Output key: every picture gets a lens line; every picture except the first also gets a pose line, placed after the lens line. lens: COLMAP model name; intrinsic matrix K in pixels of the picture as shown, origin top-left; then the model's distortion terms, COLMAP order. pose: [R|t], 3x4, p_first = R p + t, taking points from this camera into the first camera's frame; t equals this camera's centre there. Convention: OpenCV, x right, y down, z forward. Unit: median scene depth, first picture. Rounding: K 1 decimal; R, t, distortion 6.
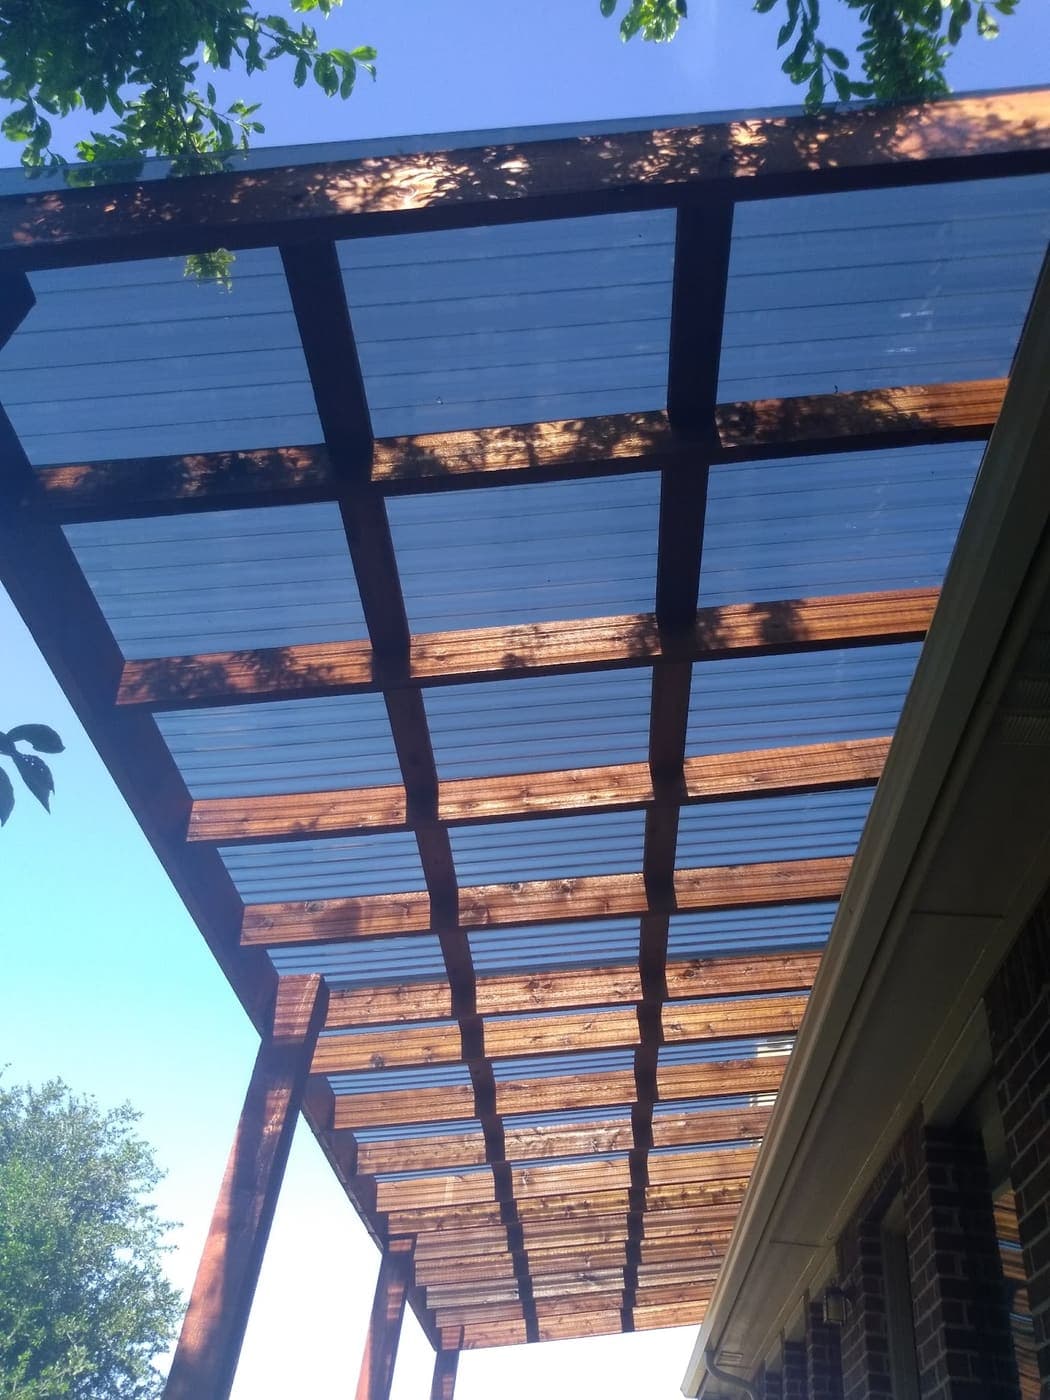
lens RADIAL K [[1128.2, 0, 515.2], [0, 1128.2, 700.9], [0, 0, 1]] dist [0.062554, -0.113244]
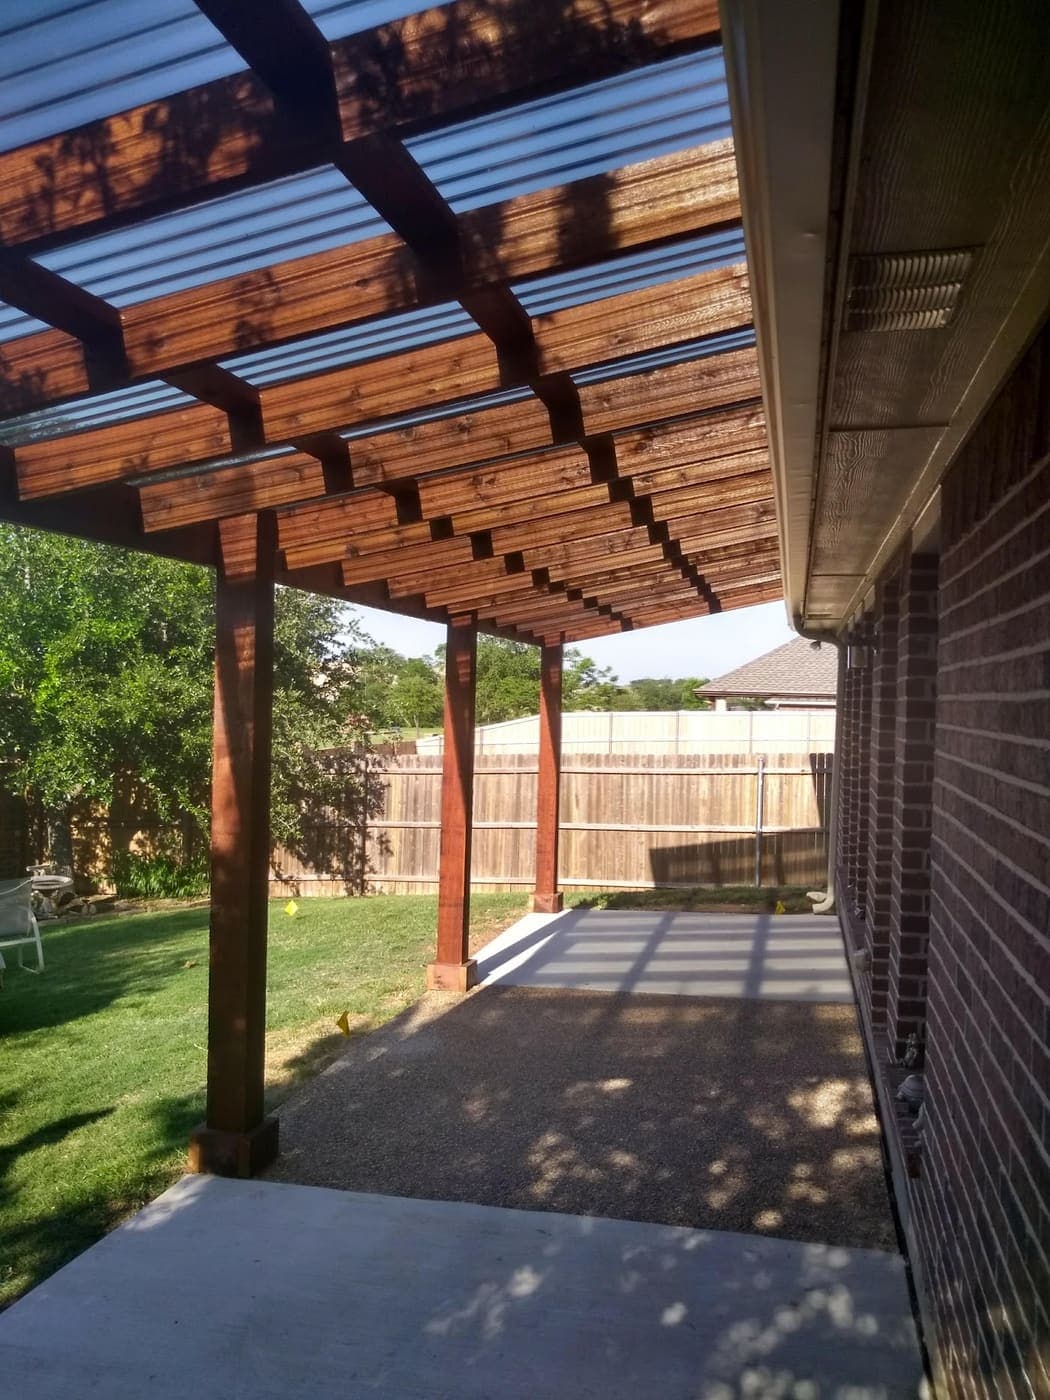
lens RADIAL K [[1206.2, 0, 489.7], [0, 1206.2, 700.0], [0, 0, 1]] dist [0.083648, -0.057819]
pose [[0.974643, -0.095865, -0.202192, 0.200907], [0.202448, 0.762690, 0.614262, -0.212176], [0.095324, -0.639620, 0.762758, 0.115891]]
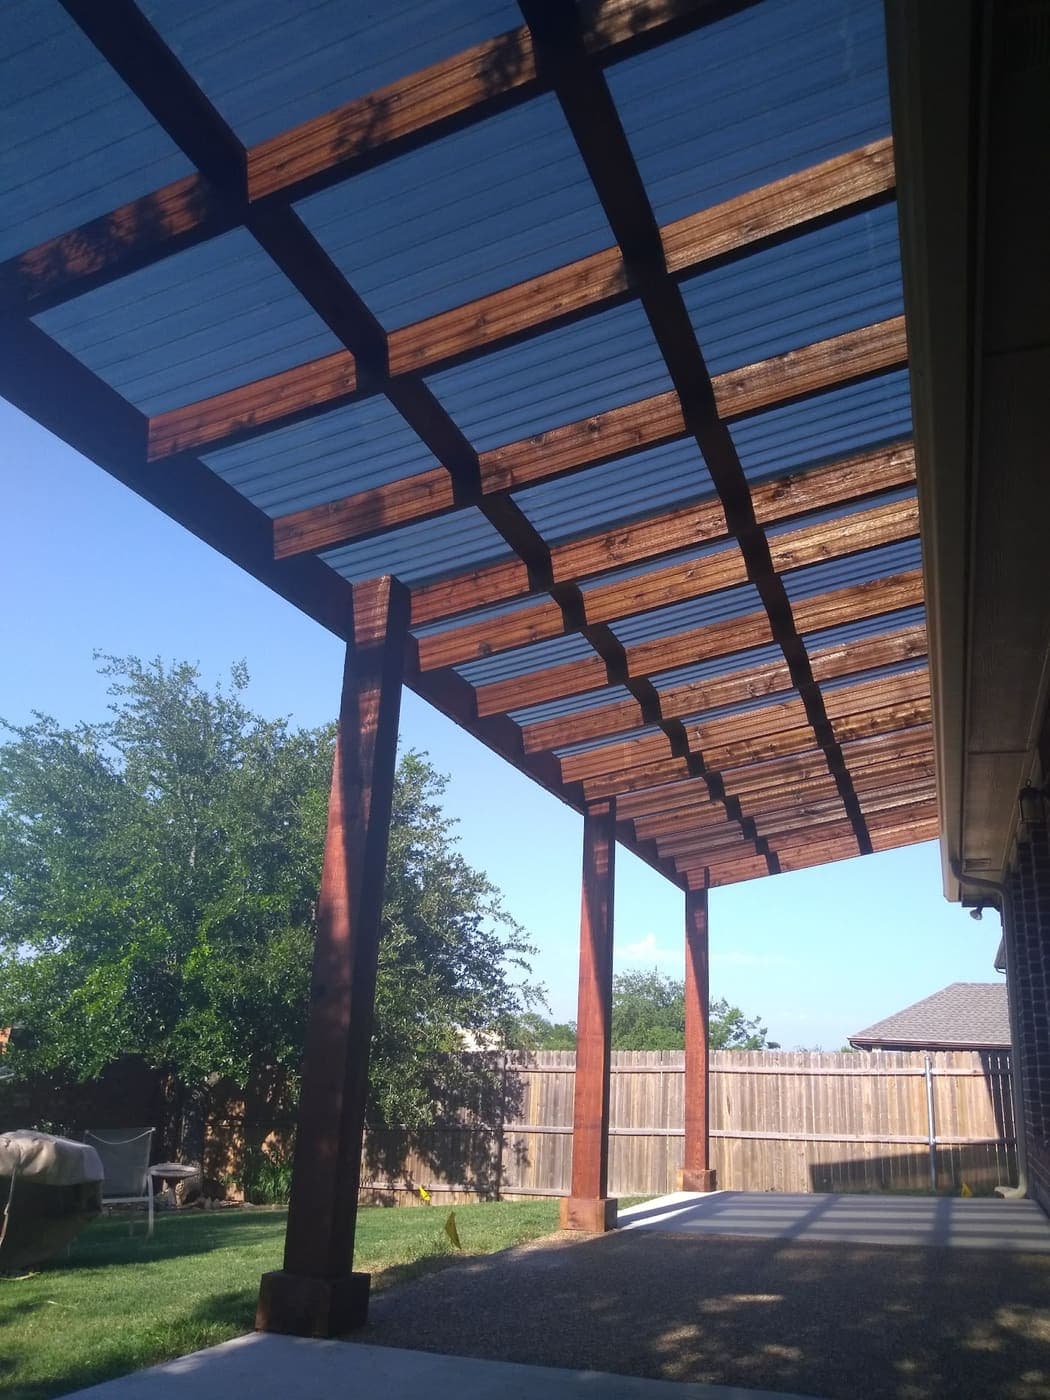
lens RADIAL K [[1128.2, 0, 515.5], [0, 1128.2, 697.0], [0, 0, 1]] dist [0.062554, -0.113244]
pose [[0.951597, -0.163047, -0.260534, 0.154378], [0.241135, 0.921669, 0.303942, 0.064947], [0.190569, -0.352055, 0.916374, 0.091299]]
